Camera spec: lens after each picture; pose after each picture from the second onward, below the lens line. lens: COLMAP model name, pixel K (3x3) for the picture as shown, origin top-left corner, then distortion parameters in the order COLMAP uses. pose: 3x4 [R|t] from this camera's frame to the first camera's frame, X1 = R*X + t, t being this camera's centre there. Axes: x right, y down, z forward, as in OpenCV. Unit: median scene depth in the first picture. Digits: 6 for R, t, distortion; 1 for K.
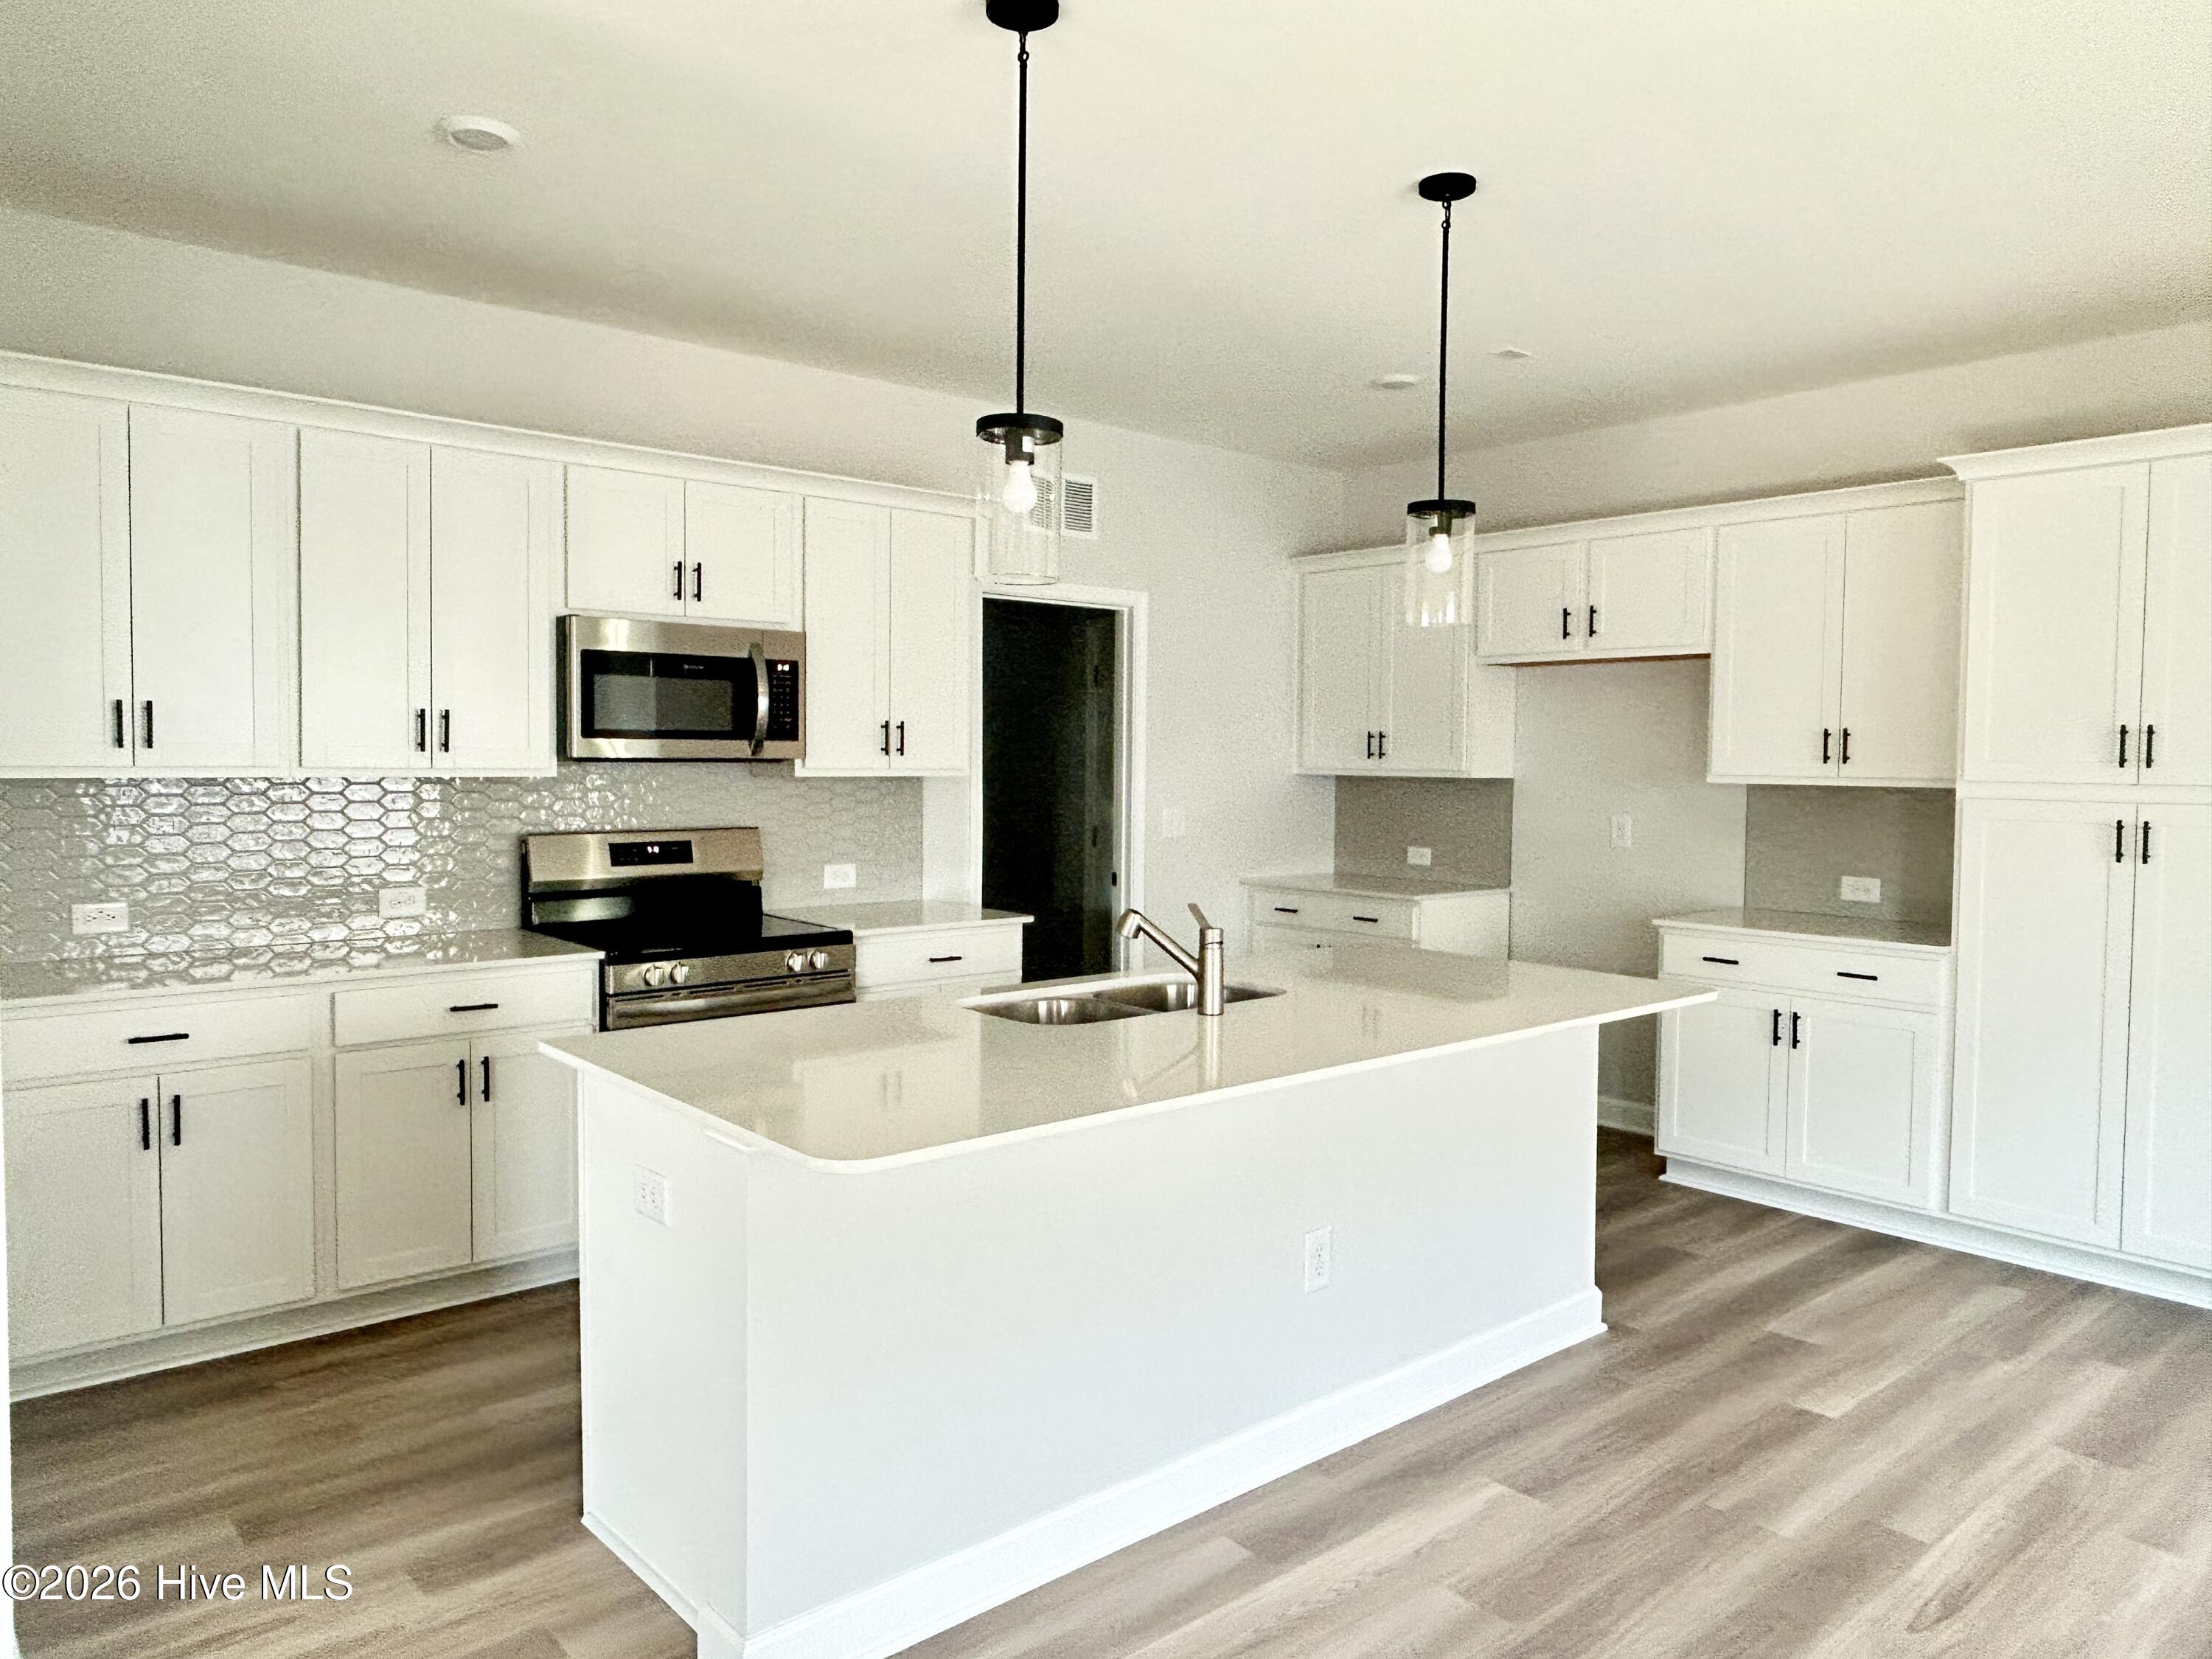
lens RADIAL K [[1497.3, 0, 1099.1], [0, 1497.3, 820.4], [0, 0, 1]] dist [-0.009175, -0.000396]
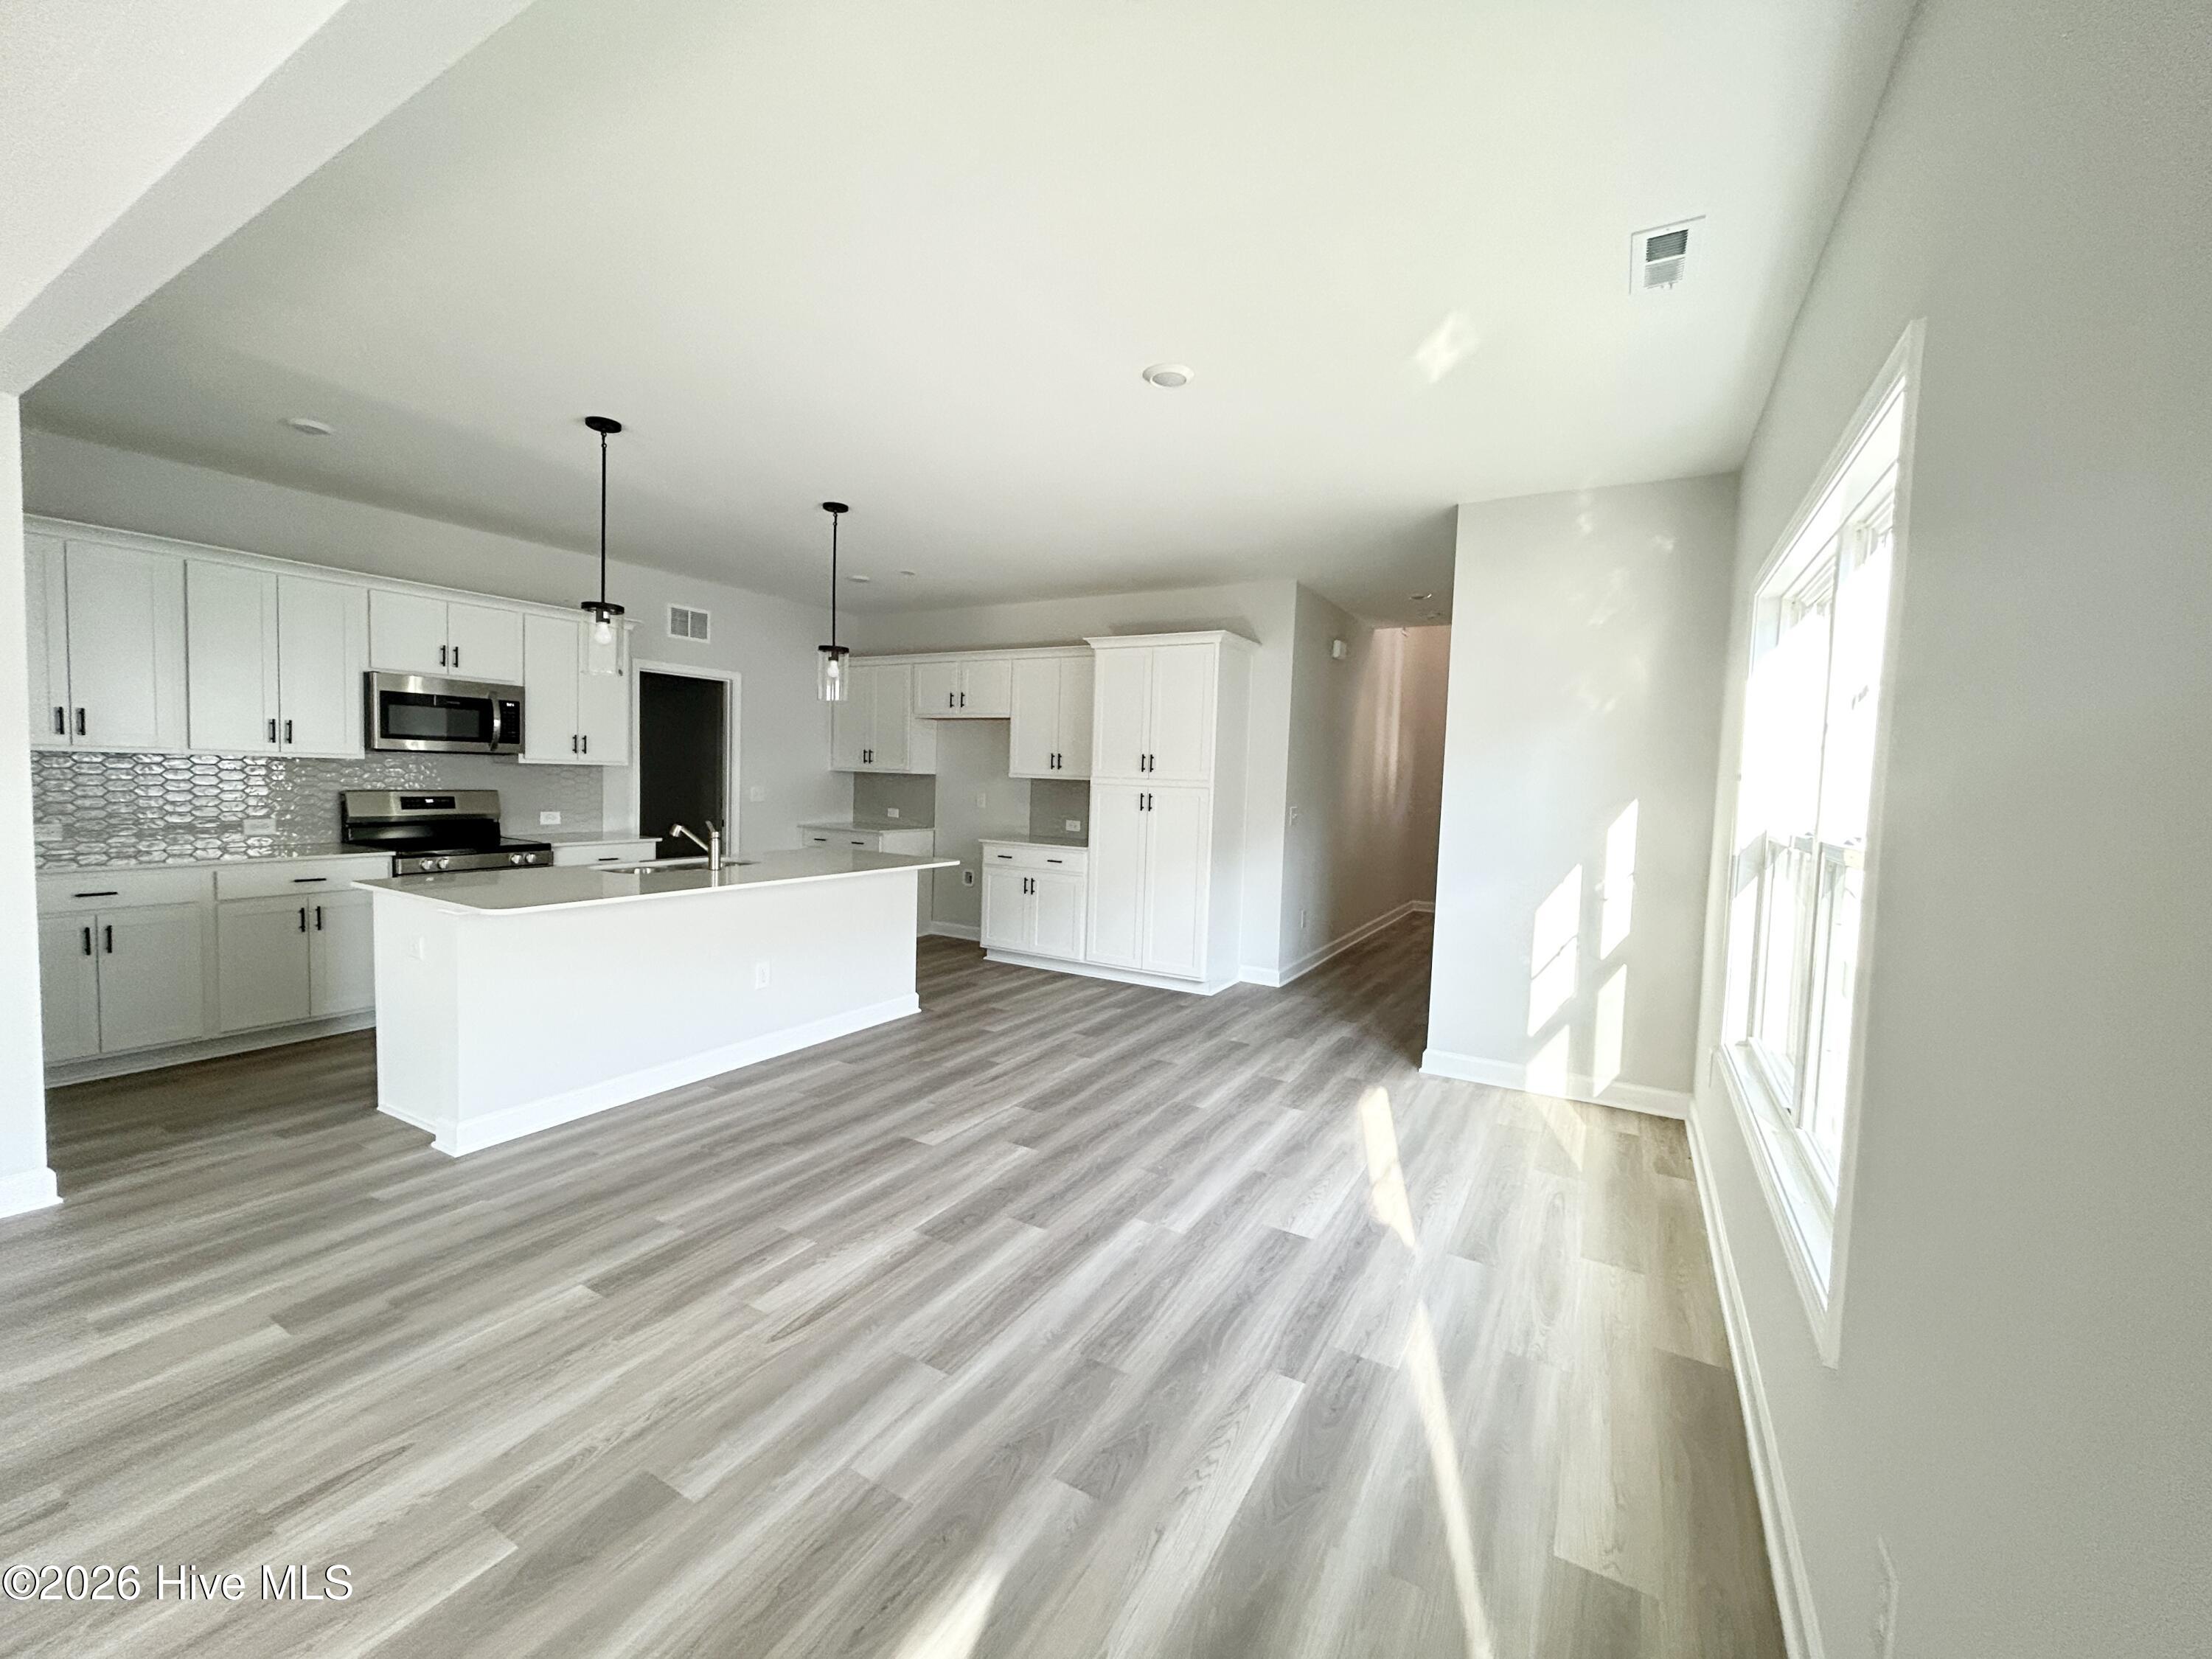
lens RADIAL K [[893.5, 0, 1106.0], [0, 893.5, 826.9], [0, 0, 1]] dist [-0.001904, 0.000302]
pose [[0.943921, 0.001468, 0.330169, 0.136469], [-0.008760, 0.999749, 0.020600, 0.023813], [-0.330056, -0.022337, 0.943697, -0.339598]]
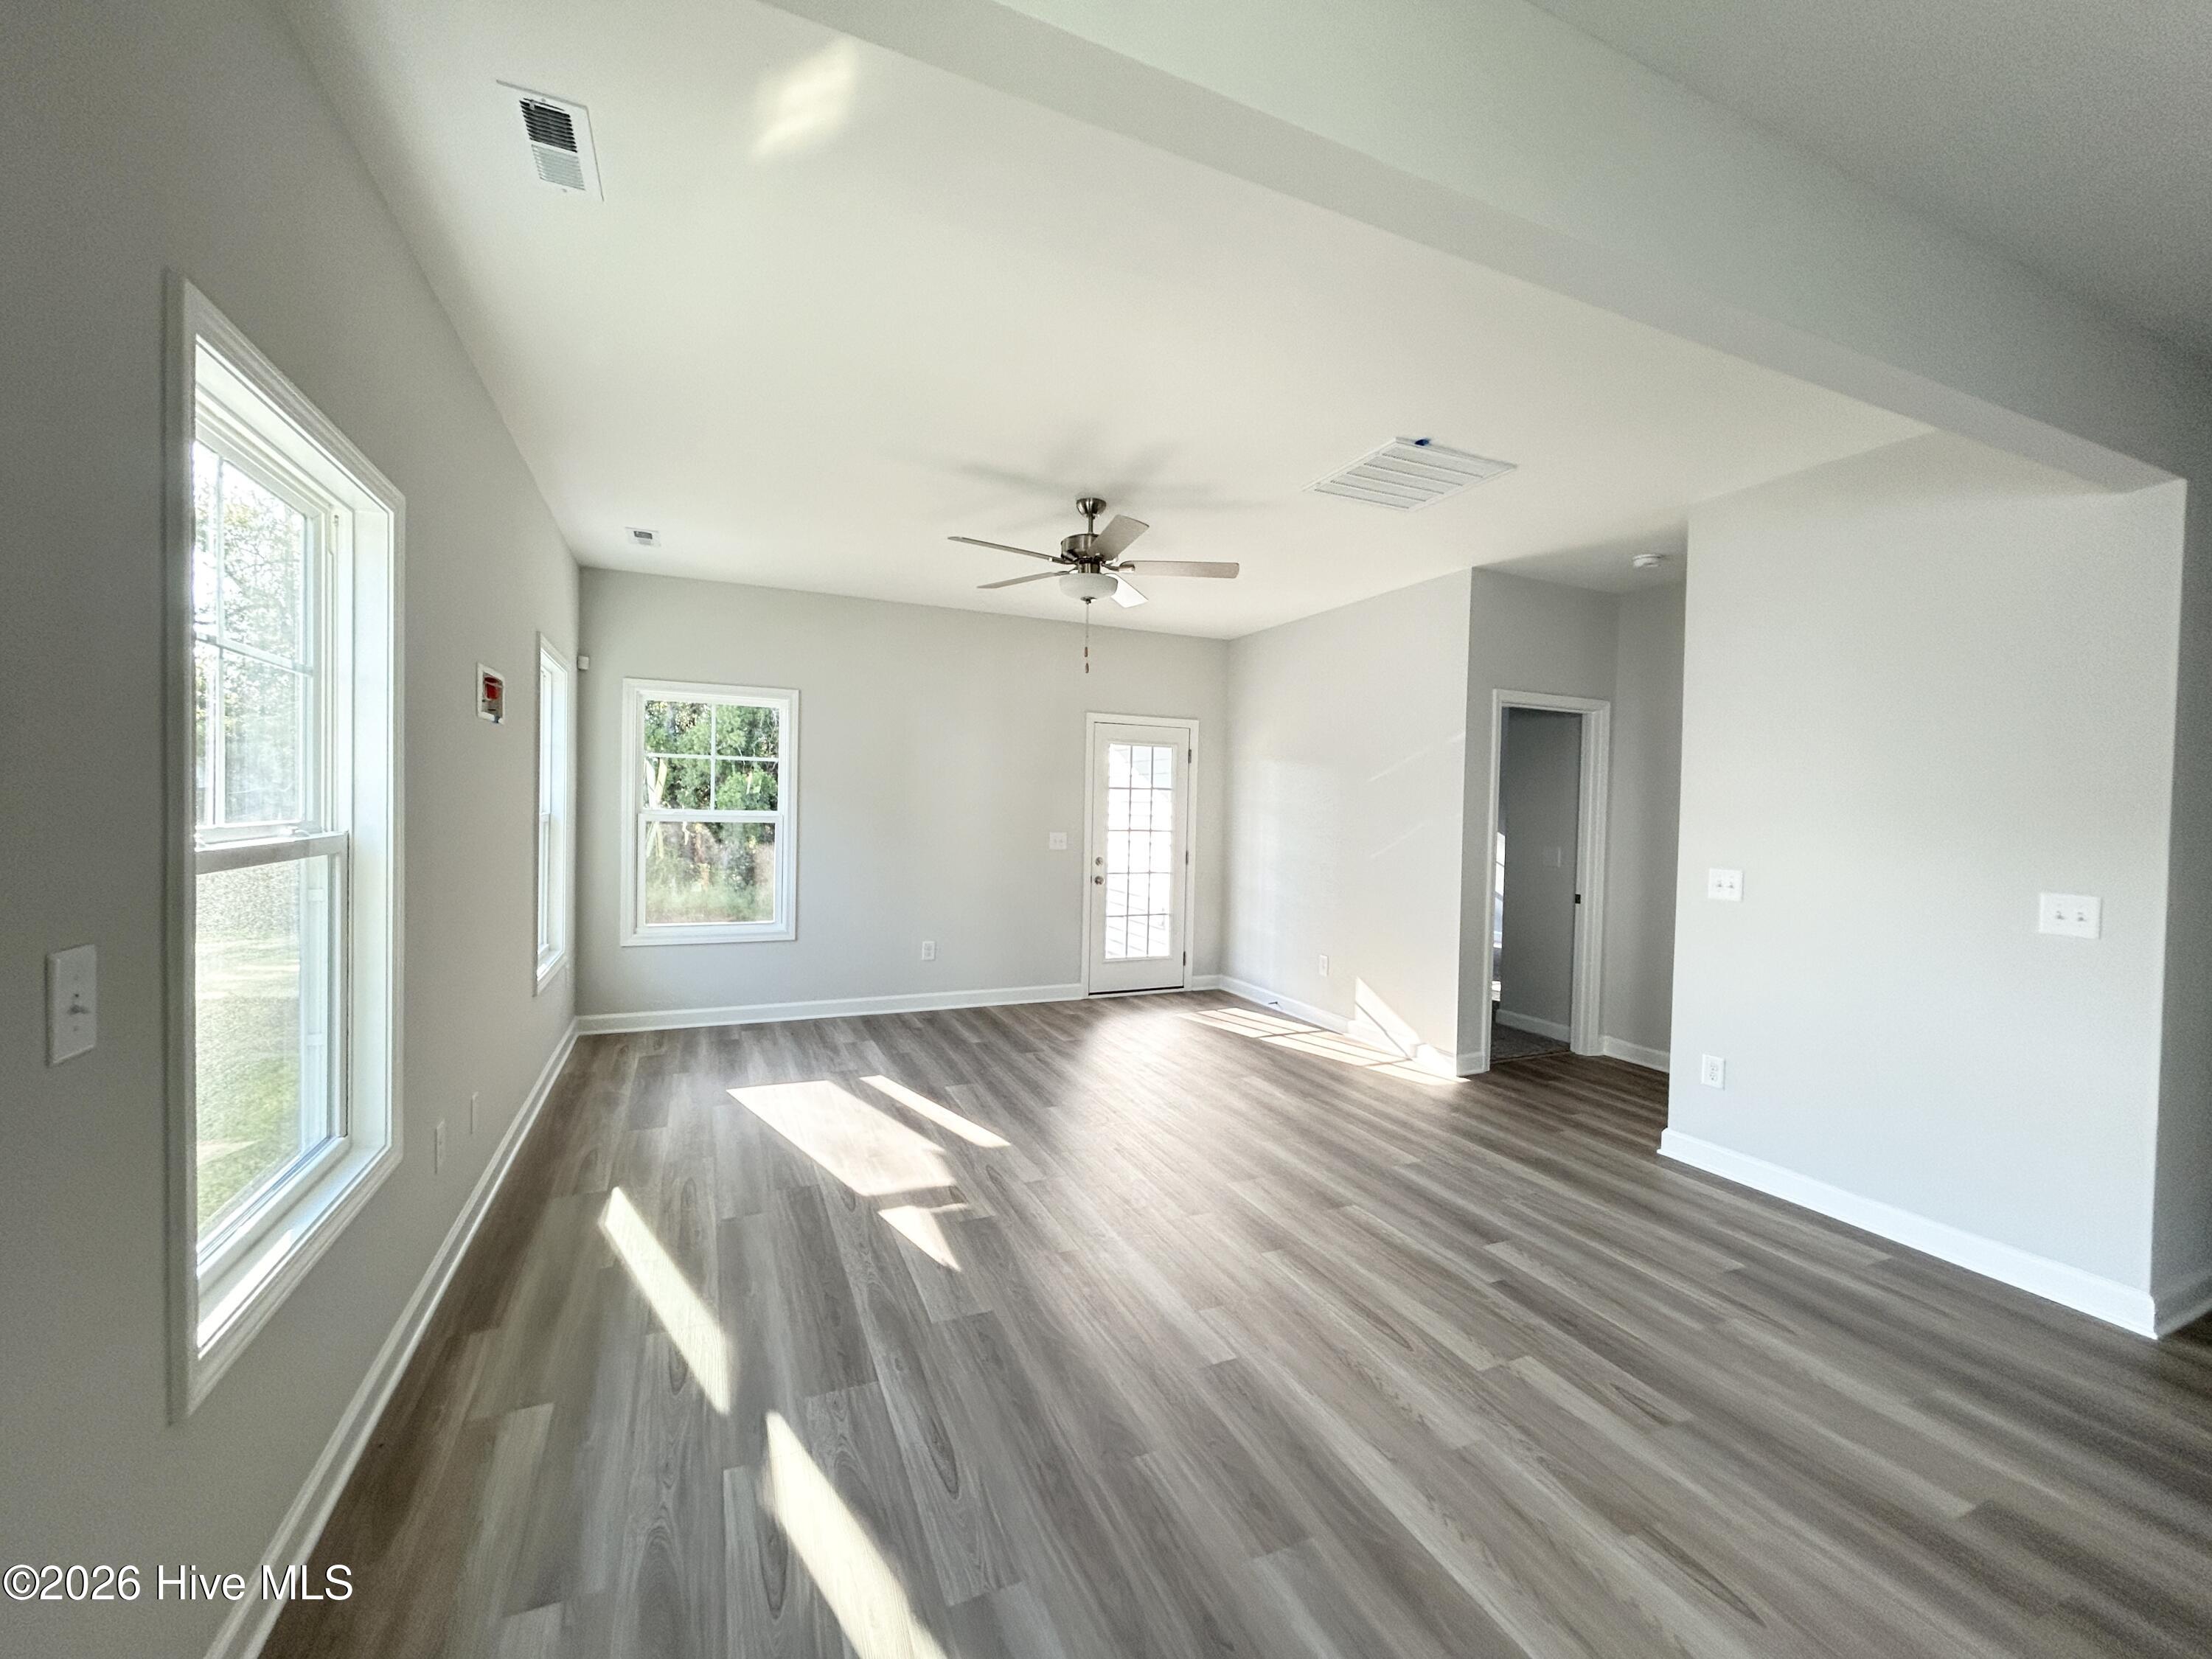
lens RADIAL K [[893.5, 0, 1106.0], [0, 893.5, 826.9], [0, 0, 1]] dist [-0.001904, 0.000302]
pose [[-0.282036, 0.010129, -0.959351, 0.390464], [-0.068894, 0.997149, 0.030782, 0.007229], [0.956927, 0.074775, -0.280534, -0.020778]]
